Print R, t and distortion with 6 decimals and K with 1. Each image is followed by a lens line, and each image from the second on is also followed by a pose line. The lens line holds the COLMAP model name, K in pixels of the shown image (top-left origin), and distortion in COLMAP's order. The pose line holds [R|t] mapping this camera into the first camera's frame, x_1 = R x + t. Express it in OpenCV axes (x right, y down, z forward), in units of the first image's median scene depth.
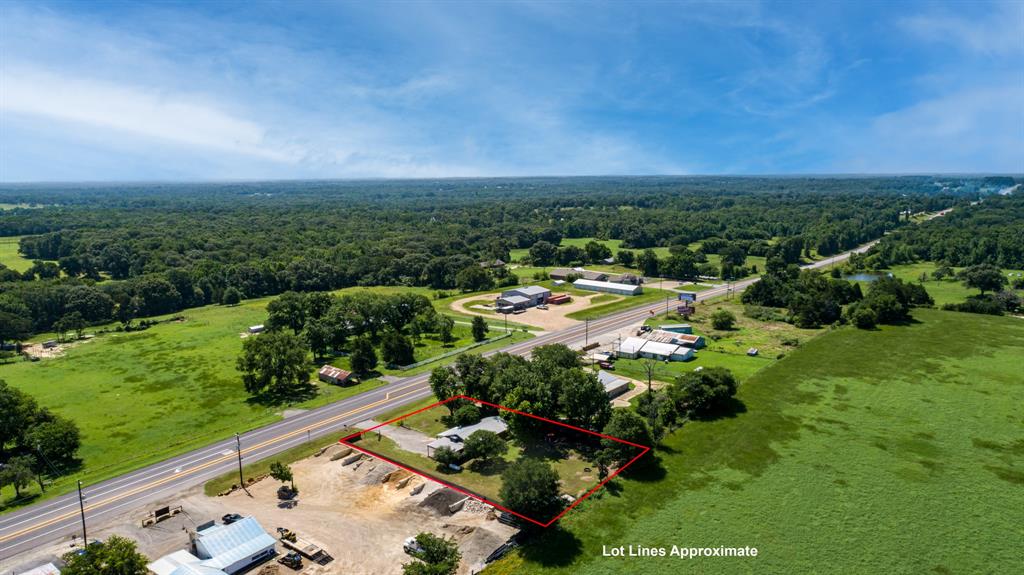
lens RADIAL K [[705.8, 0, 512.0], [0, 705.8, 287.5], [0, 0, 1]] dist [-0.000673, -0.001982]
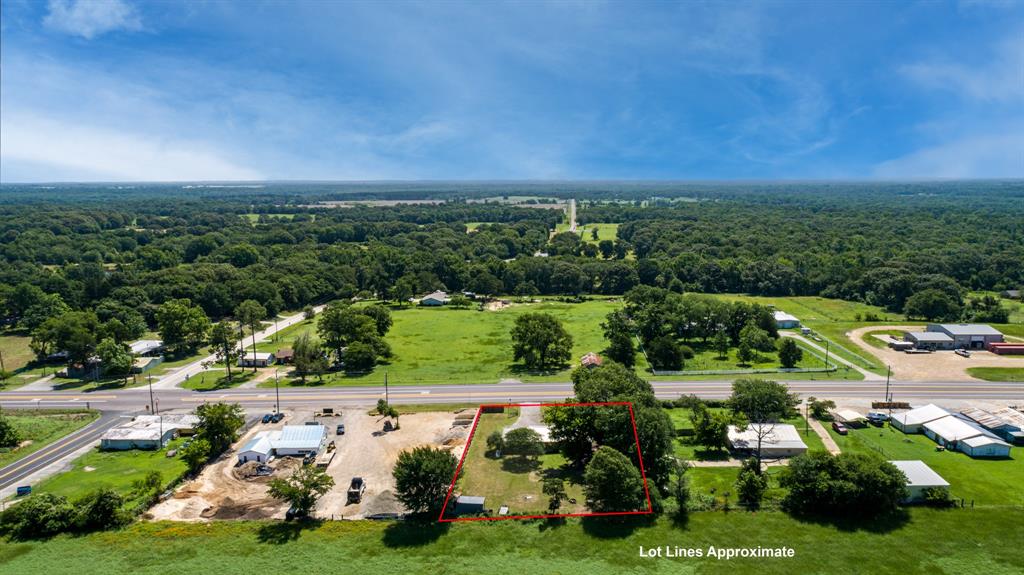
lens RADIAL K [[697.3, 0, 512.0], [0, 697.3, 287.5], [0, 0, 1]] dist [-0.006637, -0.000364]
pose [[0.598855, 0.128313, -0.790512, 0.600992], [-0.124504, 0.989997, 0.066374, -0.055118], [0.791121, 0.058673, 0.608840, 0.296861]]
